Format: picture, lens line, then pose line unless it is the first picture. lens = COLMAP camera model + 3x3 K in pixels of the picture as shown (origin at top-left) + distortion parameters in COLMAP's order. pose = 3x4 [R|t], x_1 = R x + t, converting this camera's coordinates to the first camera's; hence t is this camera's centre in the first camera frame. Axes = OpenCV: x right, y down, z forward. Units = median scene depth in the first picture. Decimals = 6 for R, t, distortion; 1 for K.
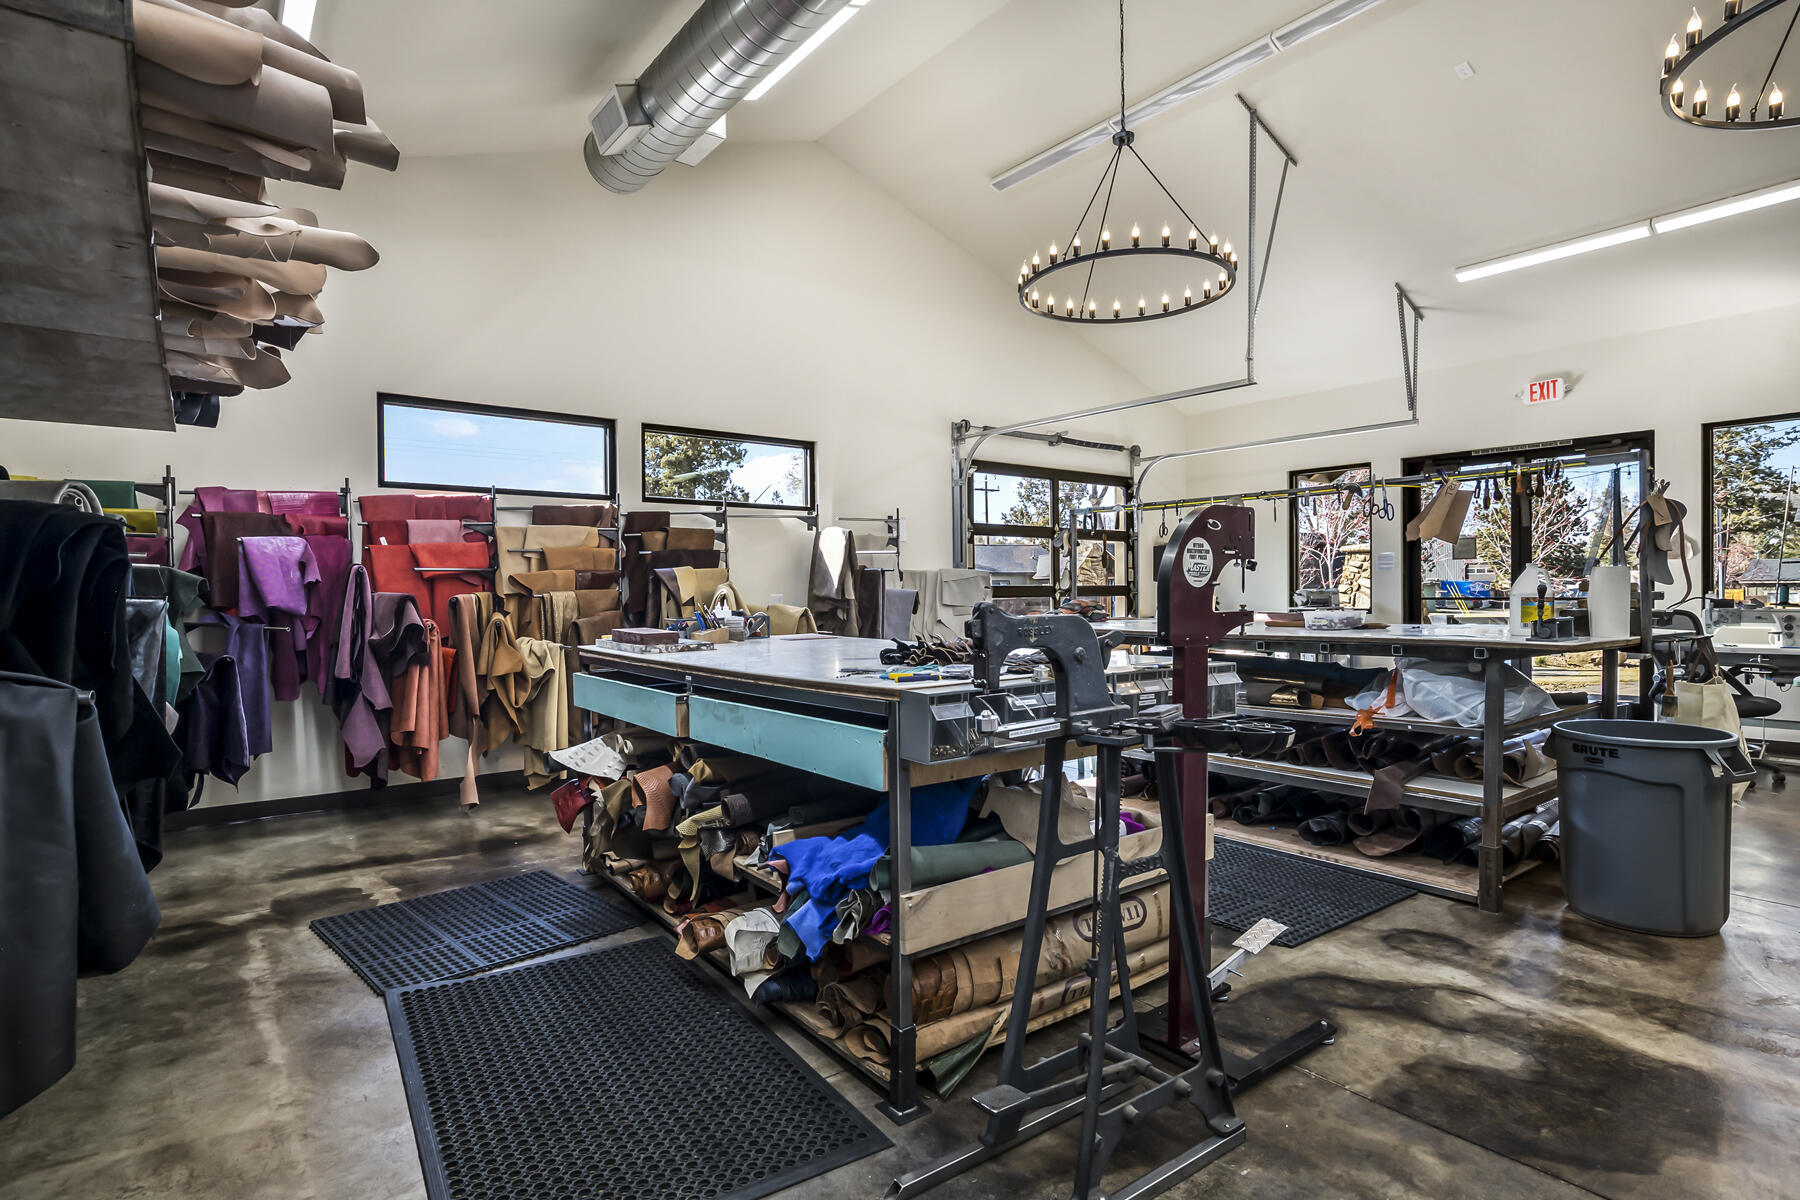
lens RADIAL K [[916.5, 0, 906.3], [0, 916.5, 598.2], [0, 0, 1]] dist [0.000228, -0.000634]
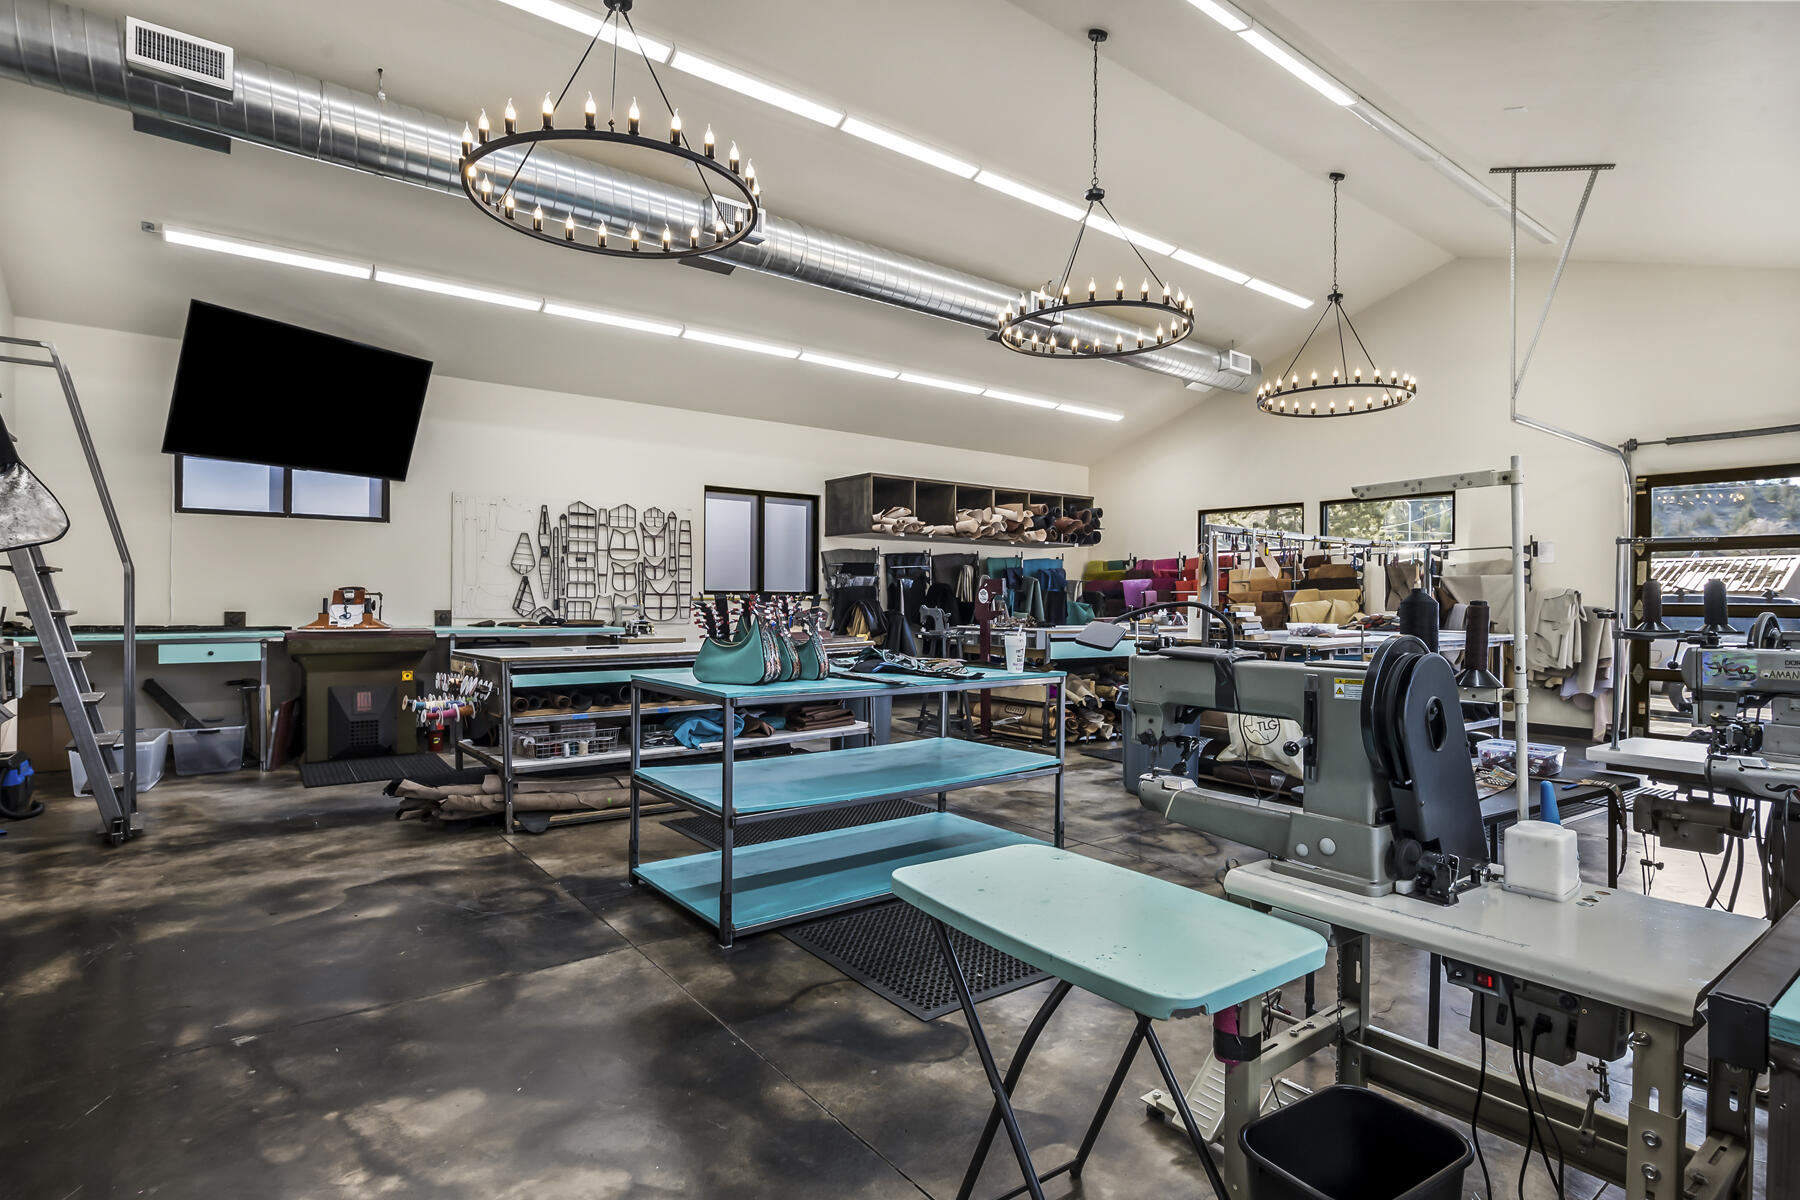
lens RADIAL K [[916.5, 0, 899.1], [0, 916.5, 600.4], [0, 0, 1]] dist [0.000228, -0.000634]
pose [[0.008185, 0.011774, -0.999897, 1.143415], [-0.014997, 0.999820, 0.011650, -0.018956], [0.999854, 0.014900, 0.008360, 0.208280]]
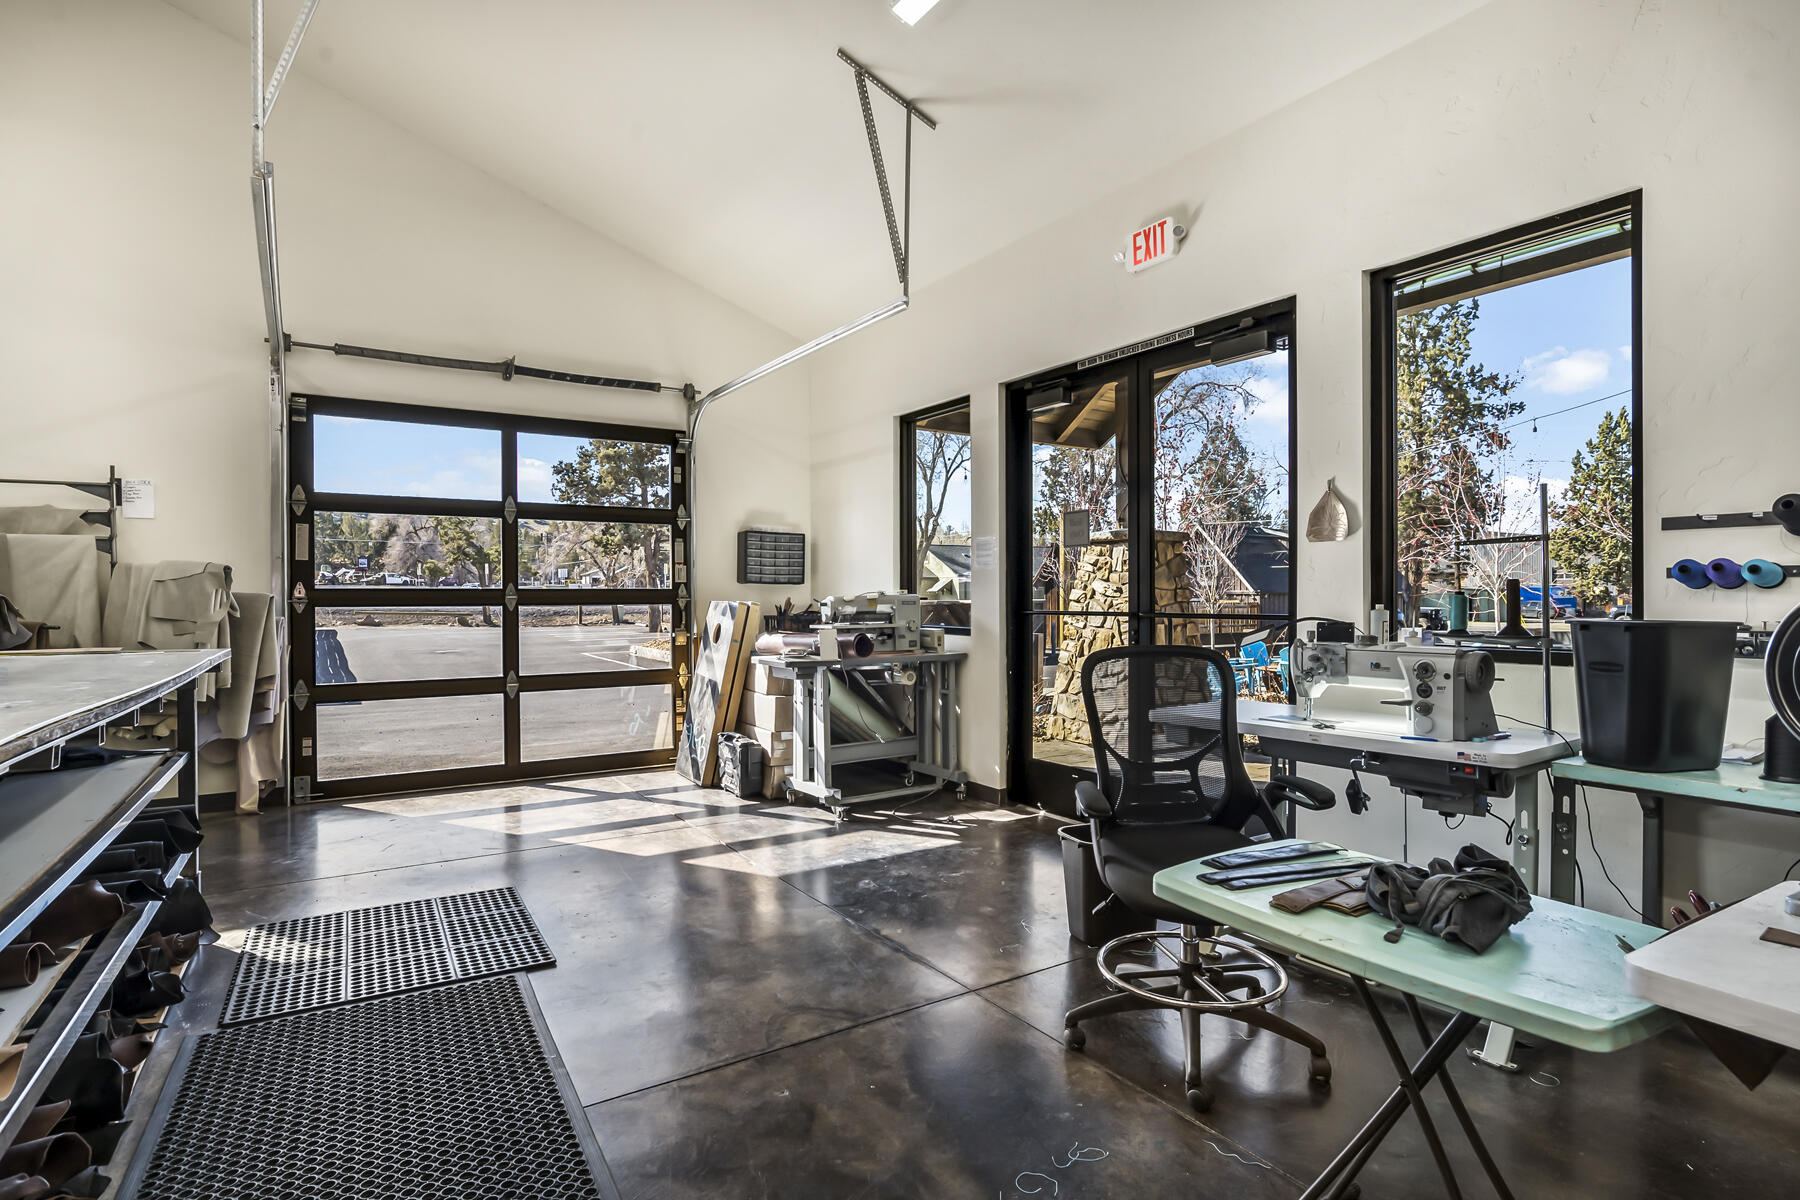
lens RADIAL K [[916.5, 0, 895.3], [0, 916.5, 601.7], [0, 0, 1]] dist [0.000228, -0.000634]
pose [[0.995404, 0.004863, -0.095641, 0.596994], [-0.004850, 0.999988, 0.000373, -0.007425], [0.095641, 0.000093, 0.995416, 0.429950]]
